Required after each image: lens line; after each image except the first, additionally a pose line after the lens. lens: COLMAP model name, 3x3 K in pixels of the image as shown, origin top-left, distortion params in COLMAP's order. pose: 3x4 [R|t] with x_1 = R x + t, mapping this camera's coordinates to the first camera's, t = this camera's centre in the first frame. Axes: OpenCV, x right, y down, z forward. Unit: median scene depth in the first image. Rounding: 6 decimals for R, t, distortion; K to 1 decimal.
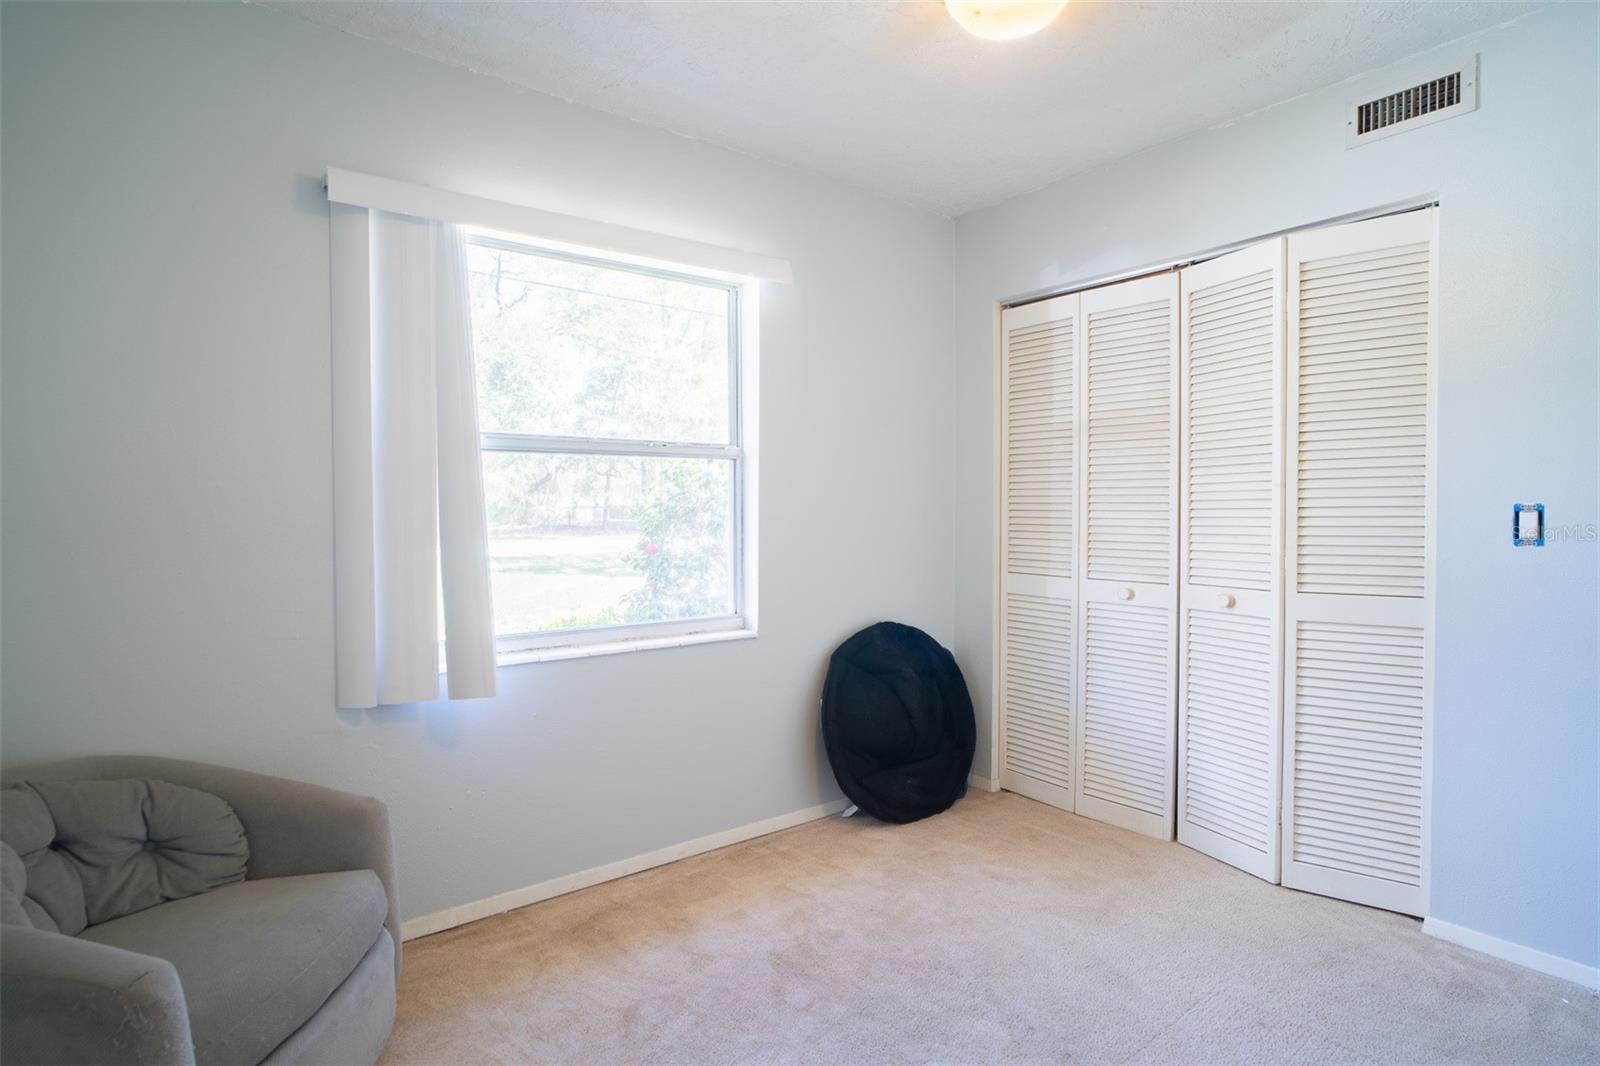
lens RADIAL K [[853.2, 0, 800.0], [0, 853.2, 533.0], [0, 0, 1]] dist [-0.000733, 0.000436]
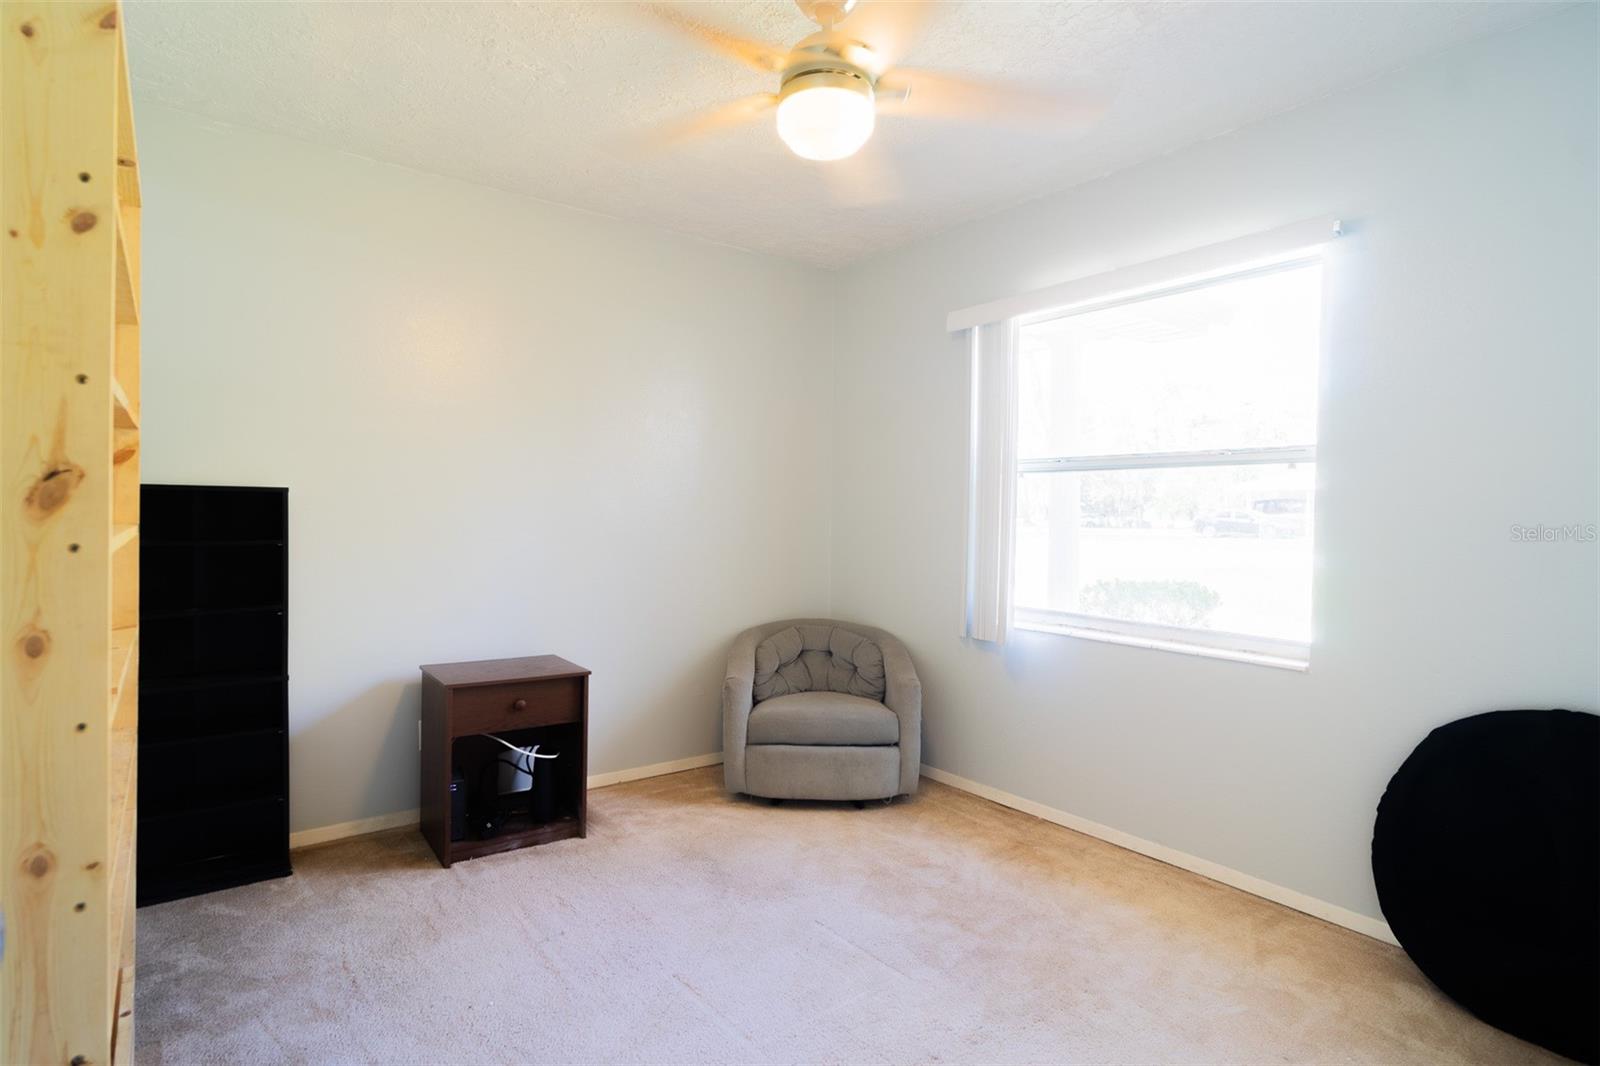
lens RADIAL K [[820.0, 0, 785.7], [0, 820.0, 529.2], [0, 0, 1]] dist [-0.001451, 0.002201]
pose [[-0.014829, 0.024001, -0.999602, 0.903268], [-0.046504, 0.998614, 0.024667, -0.017974], [0.998808, 0.046851, -0.013693, 0.585243]]
